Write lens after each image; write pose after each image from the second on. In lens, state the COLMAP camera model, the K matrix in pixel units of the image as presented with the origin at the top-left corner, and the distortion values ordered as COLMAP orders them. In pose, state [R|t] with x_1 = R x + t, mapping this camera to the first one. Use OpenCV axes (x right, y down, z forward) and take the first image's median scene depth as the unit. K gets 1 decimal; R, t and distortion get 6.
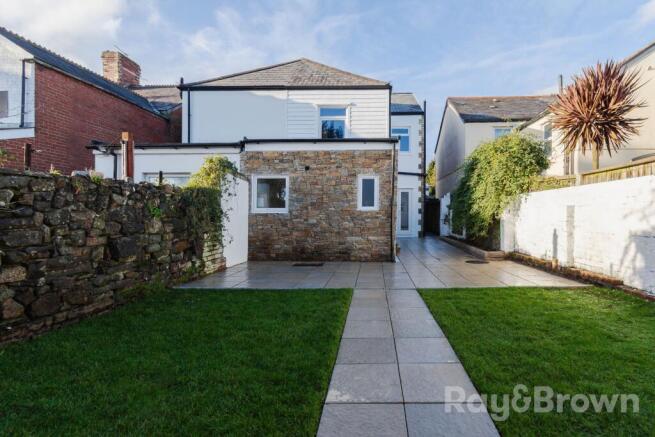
lens RADIAL K [[327.4, 0, 332.0], [0, 327.4, 214.7], [0, 0, 1]] dist [0.001507, -0.001977]
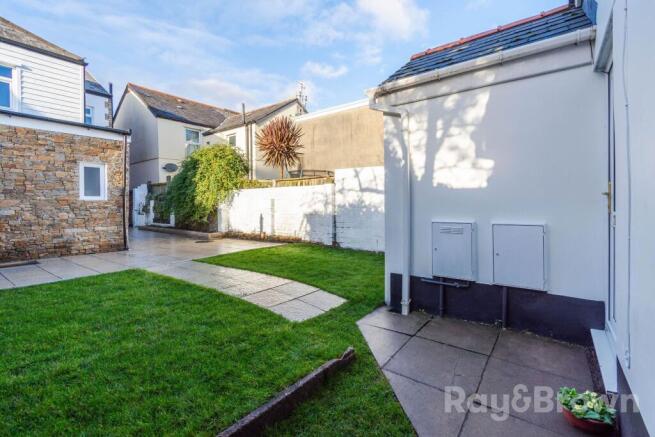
lens RADIAL K [[294.3, 0, 329.8], [0, 294.3, 215.9], [0, 0, 1]] dist [0.002005, -0.001752]
pose [[0.598404, -0.029755, 0.800642, -0.169373], [0.000354, 0.999320, 0.036874, 0.001399], [-0.801195, -0.021782, 0.598007, -0.076780]]
